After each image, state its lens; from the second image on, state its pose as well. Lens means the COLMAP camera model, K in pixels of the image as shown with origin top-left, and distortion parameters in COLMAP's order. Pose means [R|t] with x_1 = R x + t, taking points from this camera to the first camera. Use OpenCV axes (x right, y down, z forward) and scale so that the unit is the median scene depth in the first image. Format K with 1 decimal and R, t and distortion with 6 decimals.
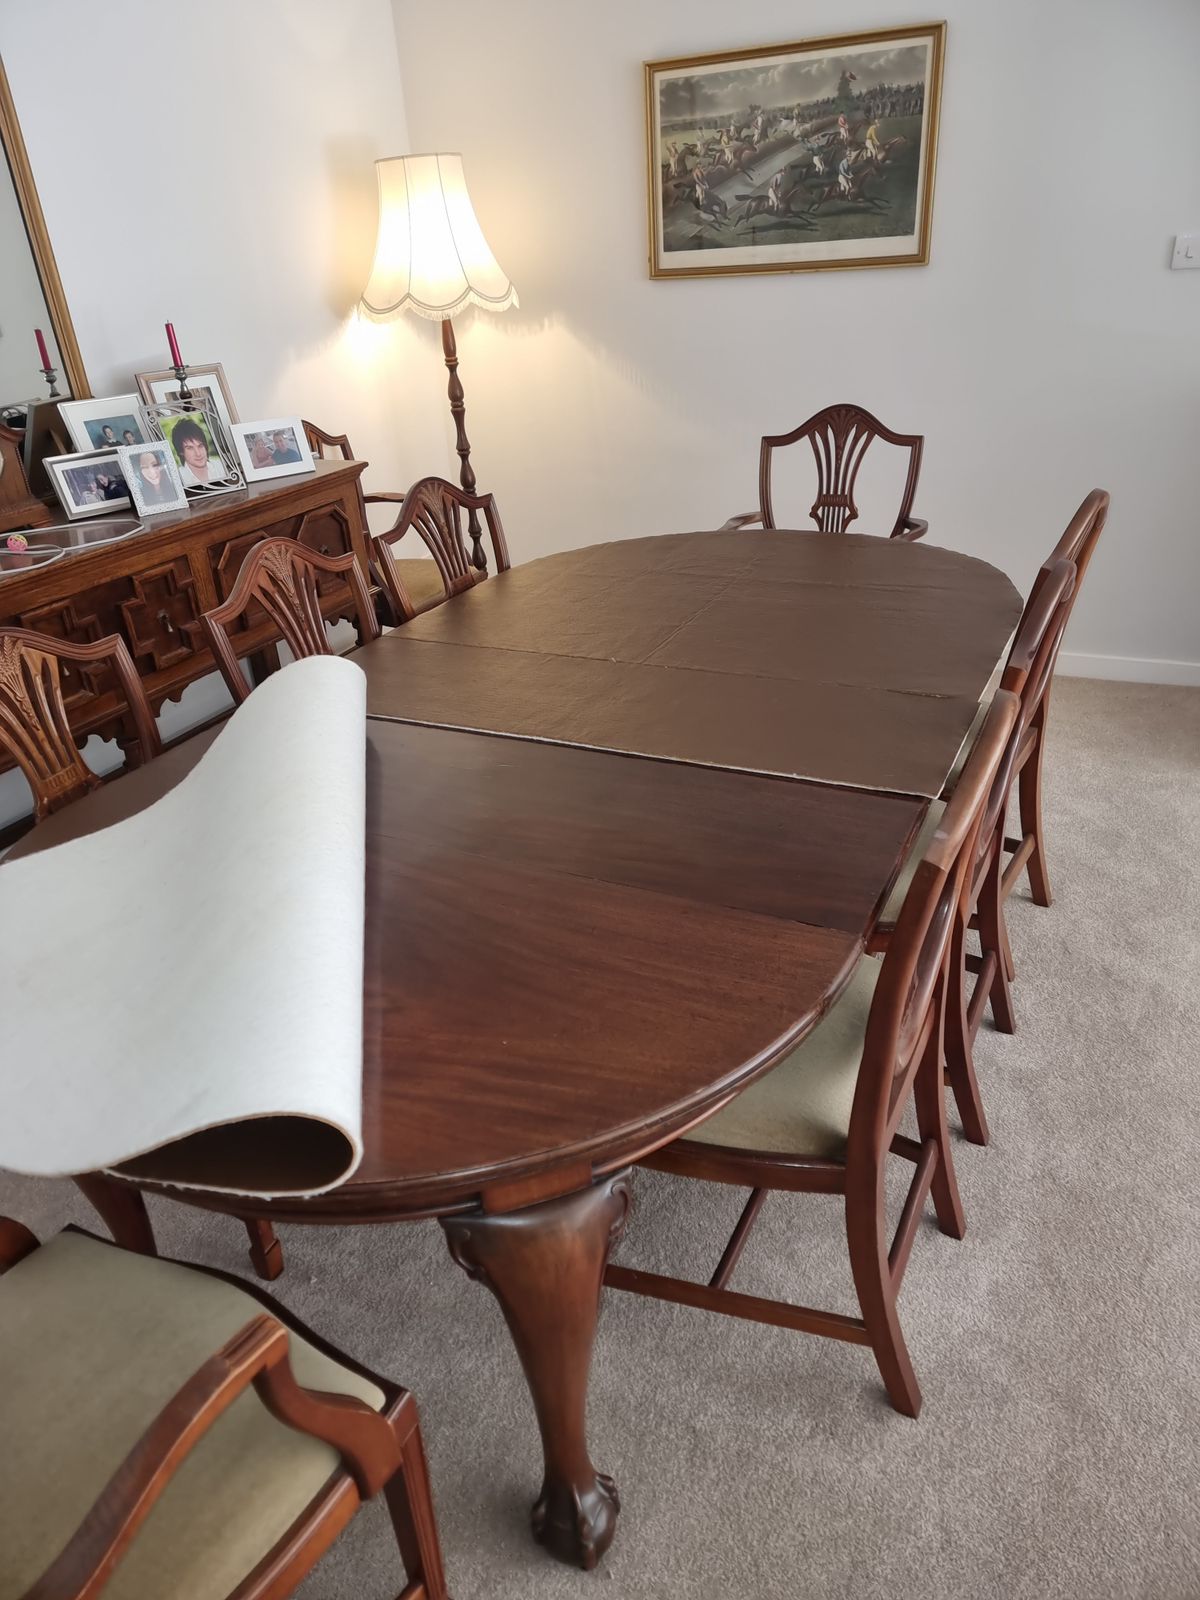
lens RADIAL K [[1103.8, 0, 565.5], [0, 1103.8, 794.5], [0, 0, 1]] dist [0.082880, -0.066701]
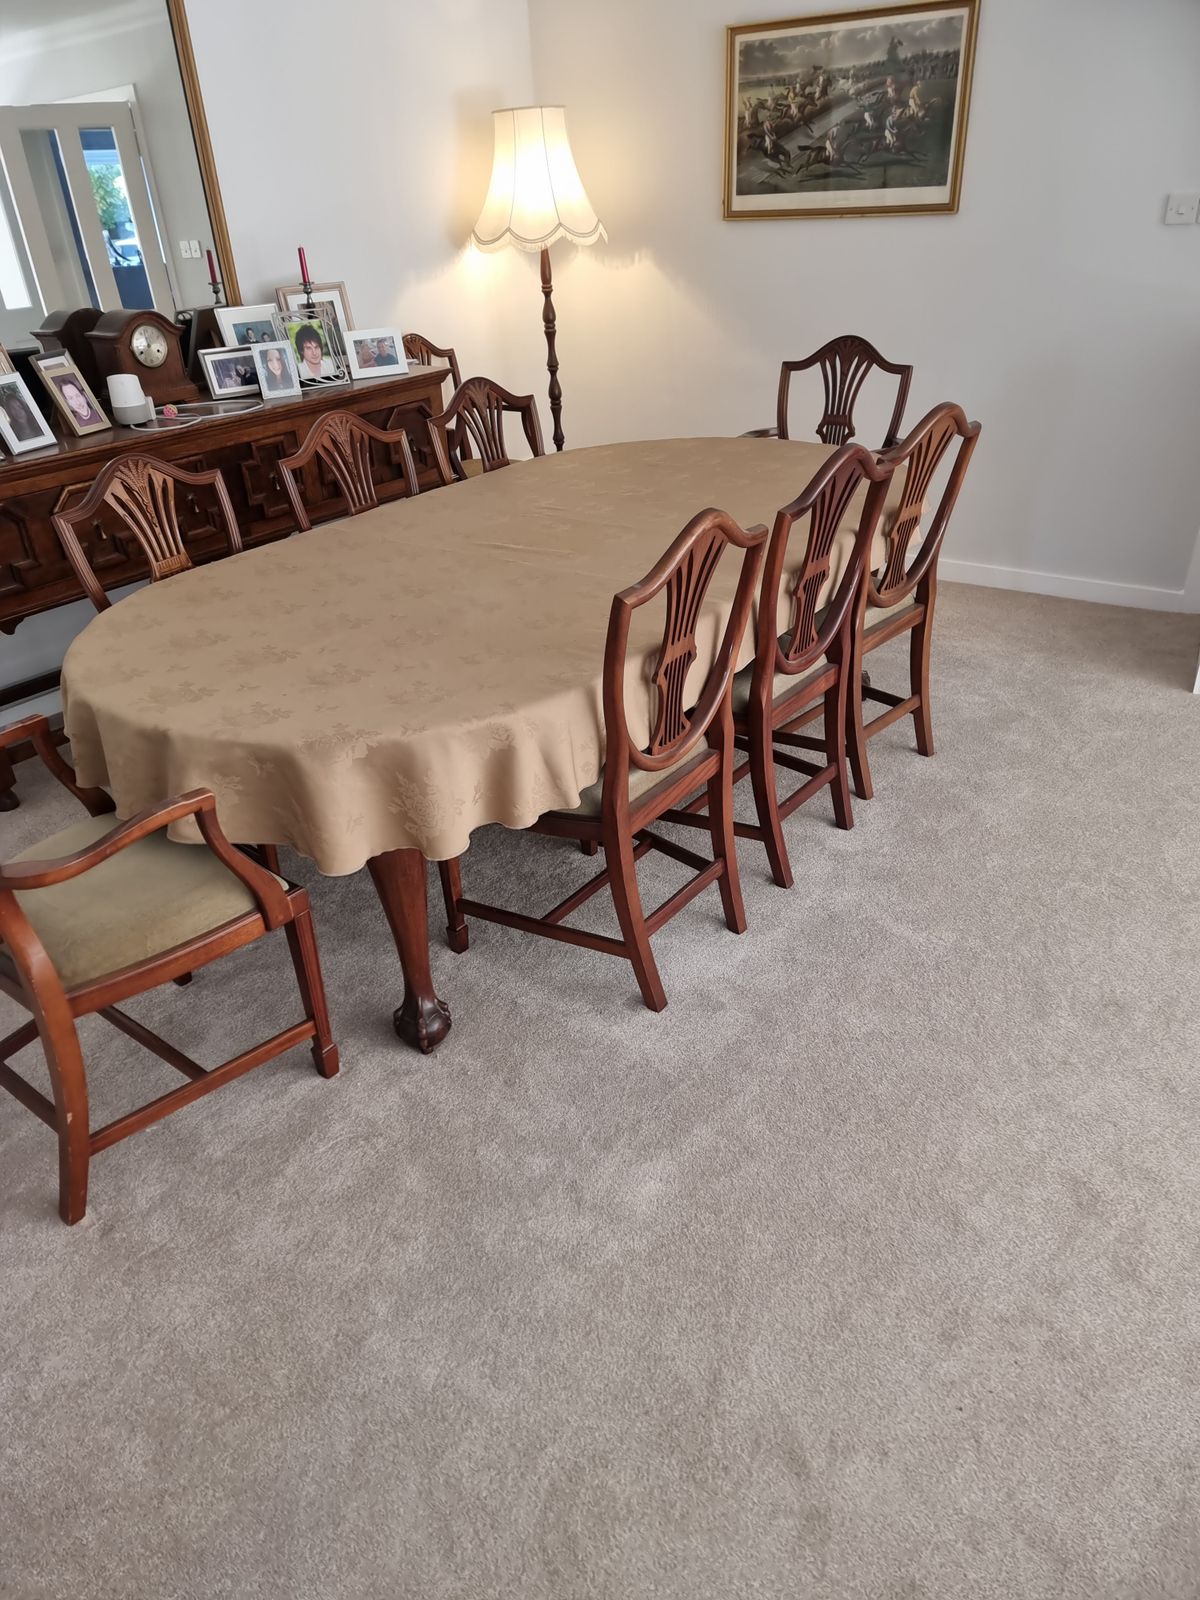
lens RADIAL K [[1103.8, 0, 562.5], [0, 1103.8, 809.0], [0, 0, 1]] dist [0.082880, -0.066701]
pose [[0.983370, 0.104562, -0.148495, 0.204649], [-0.095896, 0.993307, 0.064388, 0.108274], [0.154234, -0.049077, 0.986815, -0.256159]]
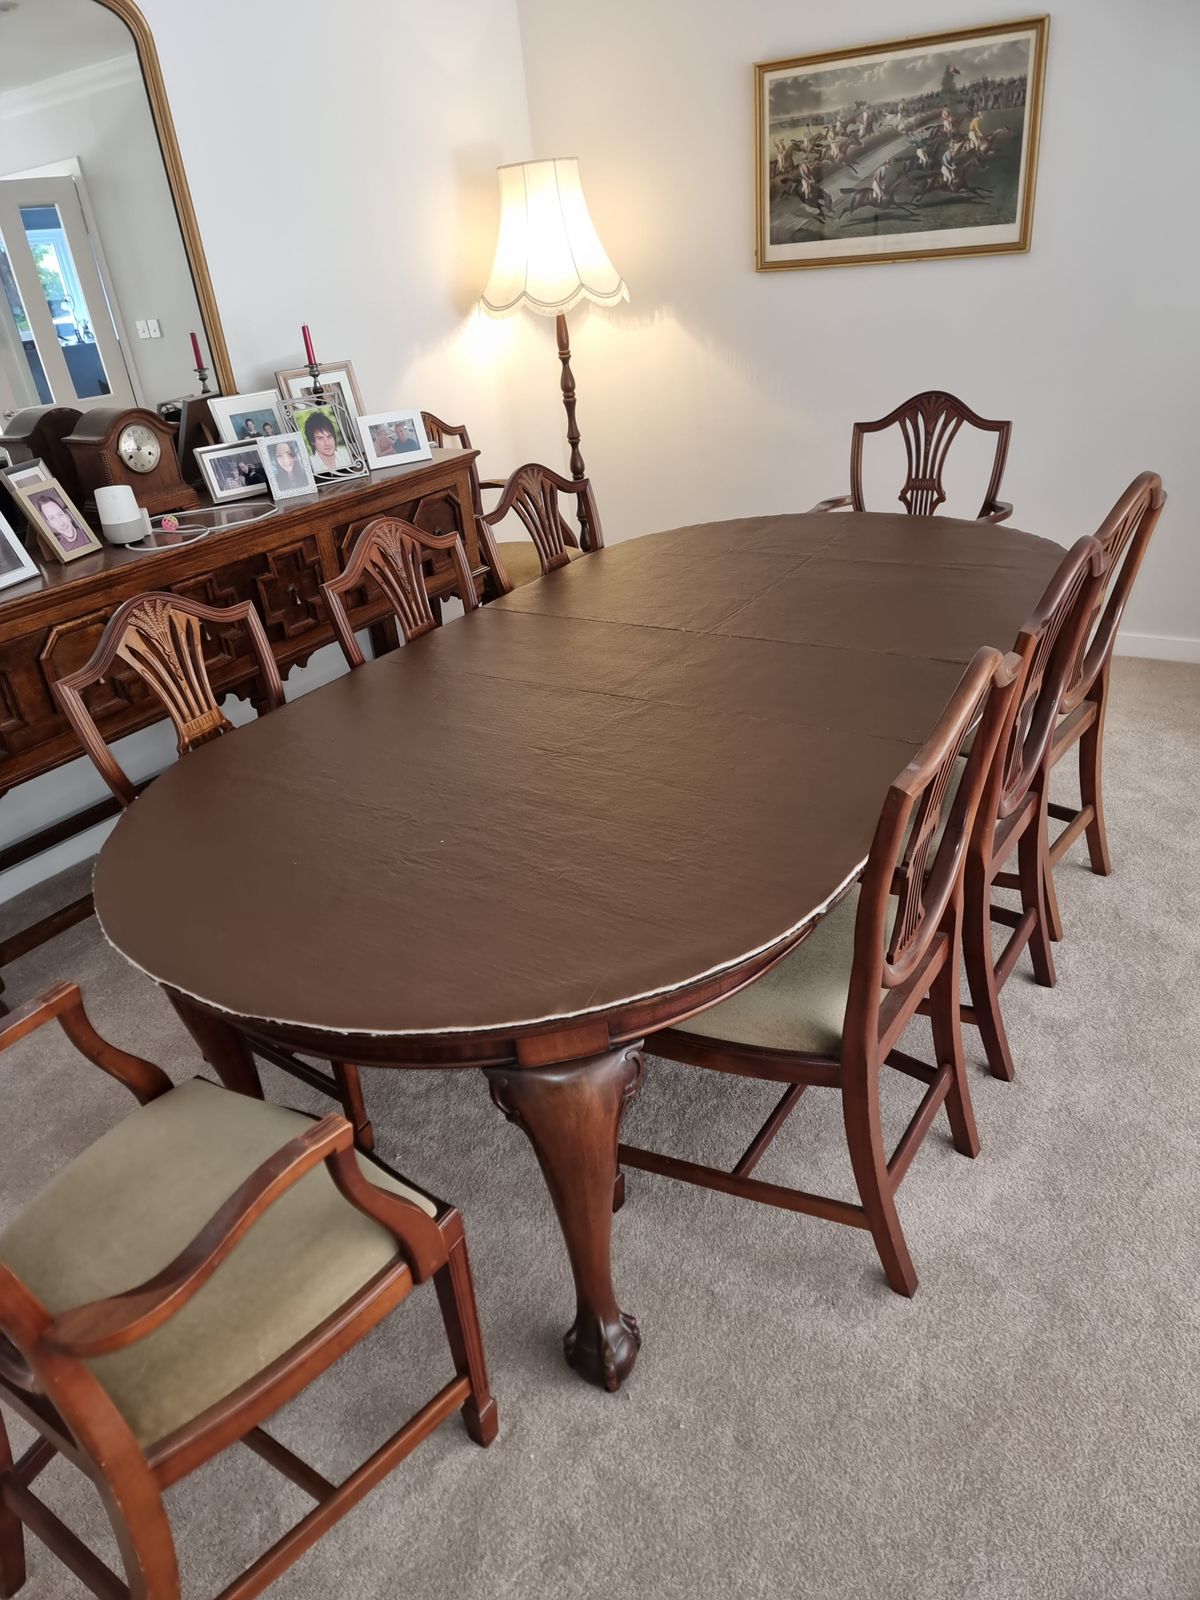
lens RADIAL K [[1103.8, 0, 572.3], [0, 1103.8, 798.1], [0, 0, 1]] dist [0.082880, -0.066701]
pose [[0.993925, 0.029512, -0.106030, 0.042619], [-0.028128, 0.999499, 0.014528, 0.024794], [0.106406, -0.011457, 0.994257, -0.081254]]
